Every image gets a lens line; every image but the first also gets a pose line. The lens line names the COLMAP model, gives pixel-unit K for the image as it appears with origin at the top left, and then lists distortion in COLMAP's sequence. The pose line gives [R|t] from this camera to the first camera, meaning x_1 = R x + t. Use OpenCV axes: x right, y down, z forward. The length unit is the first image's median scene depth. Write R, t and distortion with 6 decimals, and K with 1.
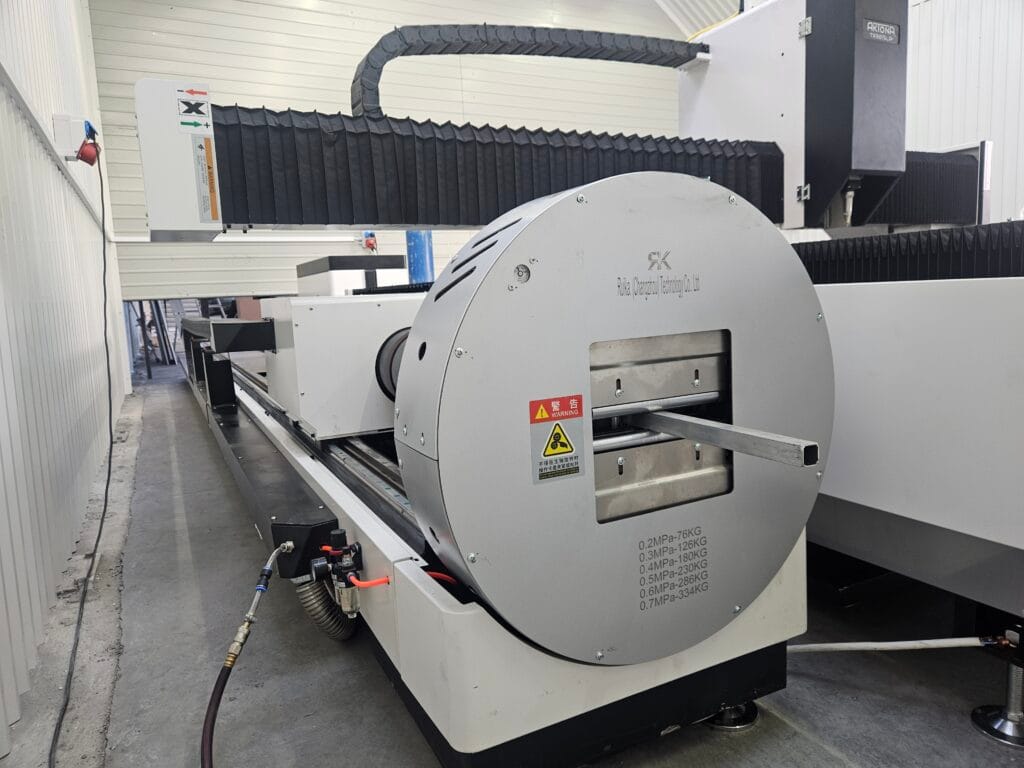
lens RADIAL K [[680.9, 0, 501.8], [0, 680.9, 377.4], [0, 0, 1]] dist [0.073498, -0.071020]
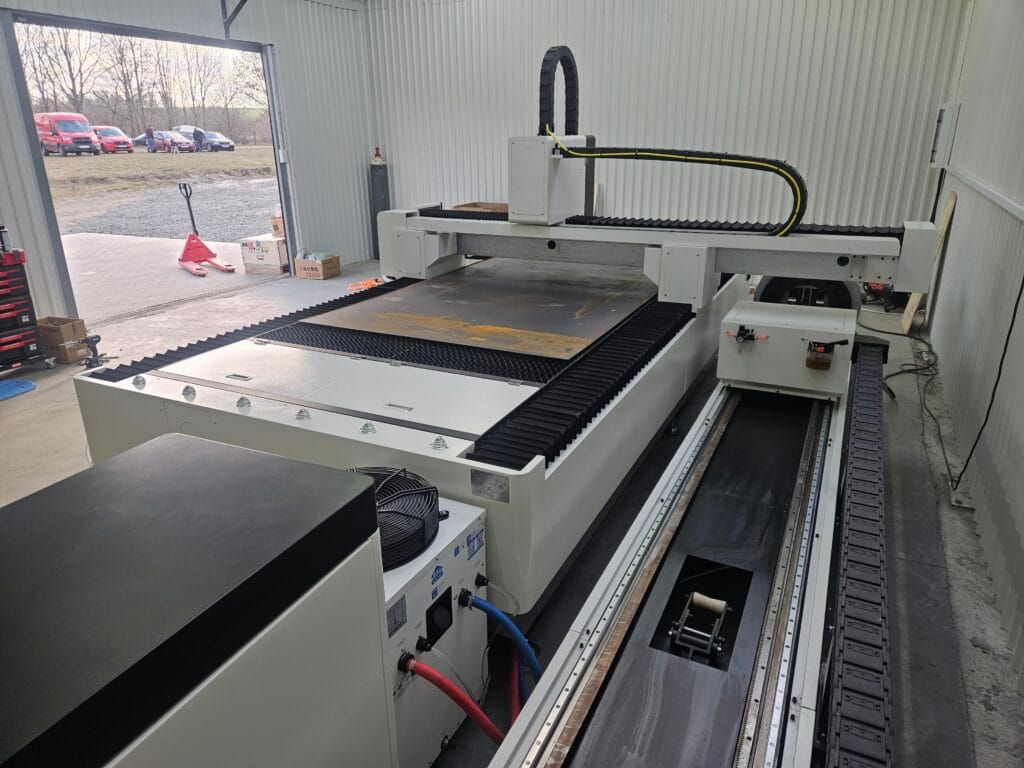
lens RADIAL K [[680.9, 0, 501.8], [0, 680.9, 377.4], [0, 0, 1]] dist [0.073498, -0.071020]
pose [[-0.589588, -0.215688, 0.778373, -1.567322], [0.132921, 0.924637, 0.356901, -0.956512], [-0.796692, 0.313887, -0.516485, 3.480840]]
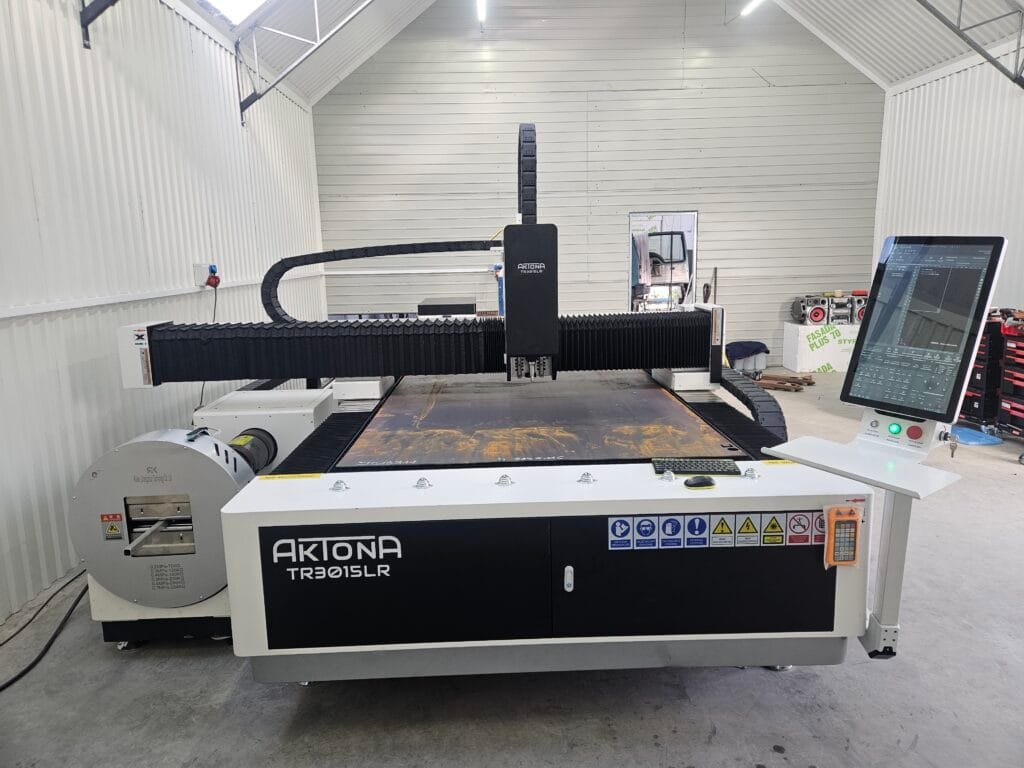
lens RADIAL K [[681.8, 0, 524.7], [0, 681.8, 362.8], [0, 0, 1]] dist [0.079901, -0.079555]
pose [[0.905480, 0.096122, -0.413359, 1.646338], [-0.070282, 0.994527, 0.077309, -0.560261], [0.418528, -0.040950, 0.907280, -0.554717]]
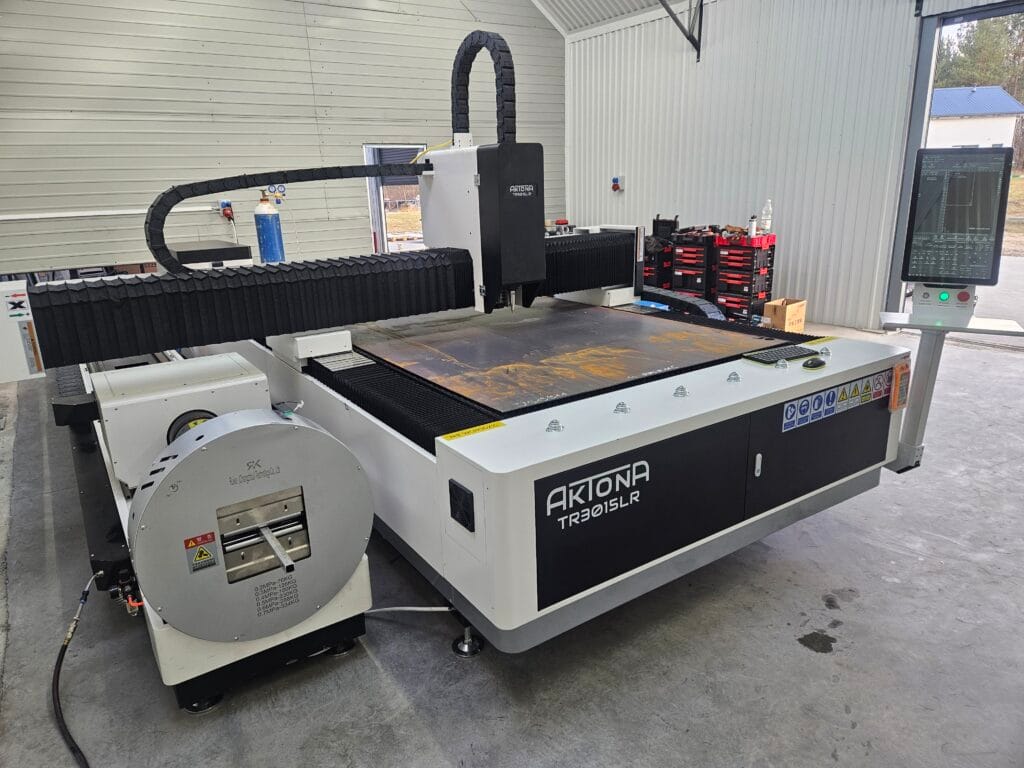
lens RADIAL K [[680.9, 0, 501.8], [0, 680.9, 377.4], [0, 0, 1]] dist [0.073498, -0.071020]
pose [[0.993123, -0.021274, 0.115123, 0.451714], [0.002796, 0.987381, 0.158336, -0.463155], [-0.117038, -0.156925, 0.980651, -0.683529]]
